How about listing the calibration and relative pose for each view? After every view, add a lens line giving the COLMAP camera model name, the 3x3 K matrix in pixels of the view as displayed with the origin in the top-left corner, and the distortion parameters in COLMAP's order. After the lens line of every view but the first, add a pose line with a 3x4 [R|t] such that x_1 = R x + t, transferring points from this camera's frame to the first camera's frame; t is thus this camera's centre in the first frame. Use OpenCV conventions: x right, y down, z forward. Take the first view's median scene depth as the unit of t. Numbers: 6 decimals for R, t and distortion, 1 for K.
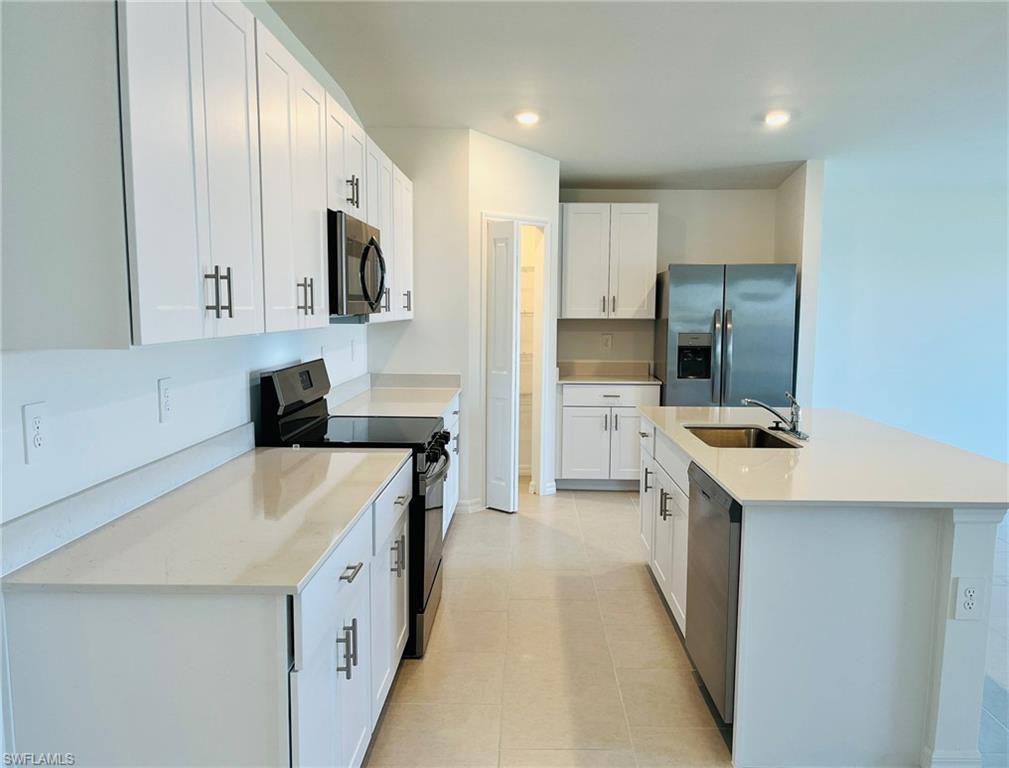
lens RADIAL K [[670.4, 0, 504.5], [0, 670.4, 384.0], [0, 0, 1]] dist [-0.000004, -0.000140]
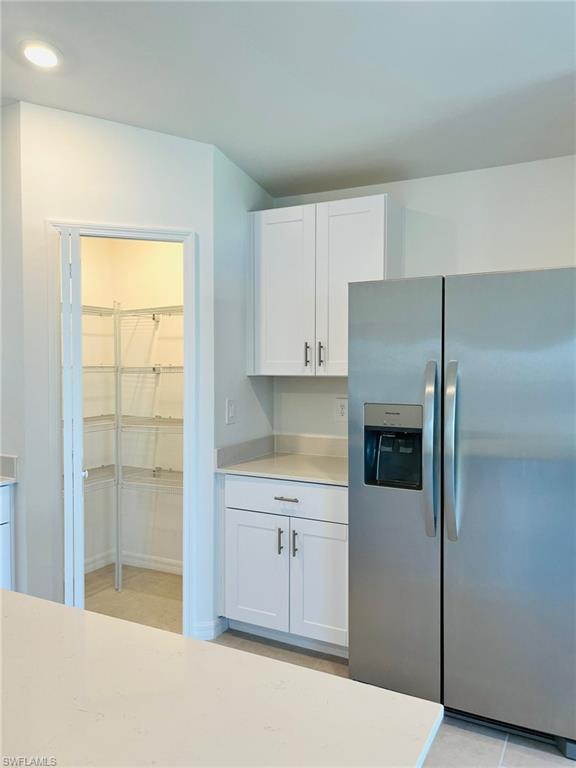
lens RADIAL K [[524.4, 0, 288.0], [0, 524.4, 384.0], [0, 0, 1]] dist [0.016218, -0.000156]
pose [[0.910811, 0.008392, -0.412737, 0.360101], [-0.039048, 0.997062, -0.065896, -0.056947], [0.410972, 0.076135, 0.908463, 0.545475]]
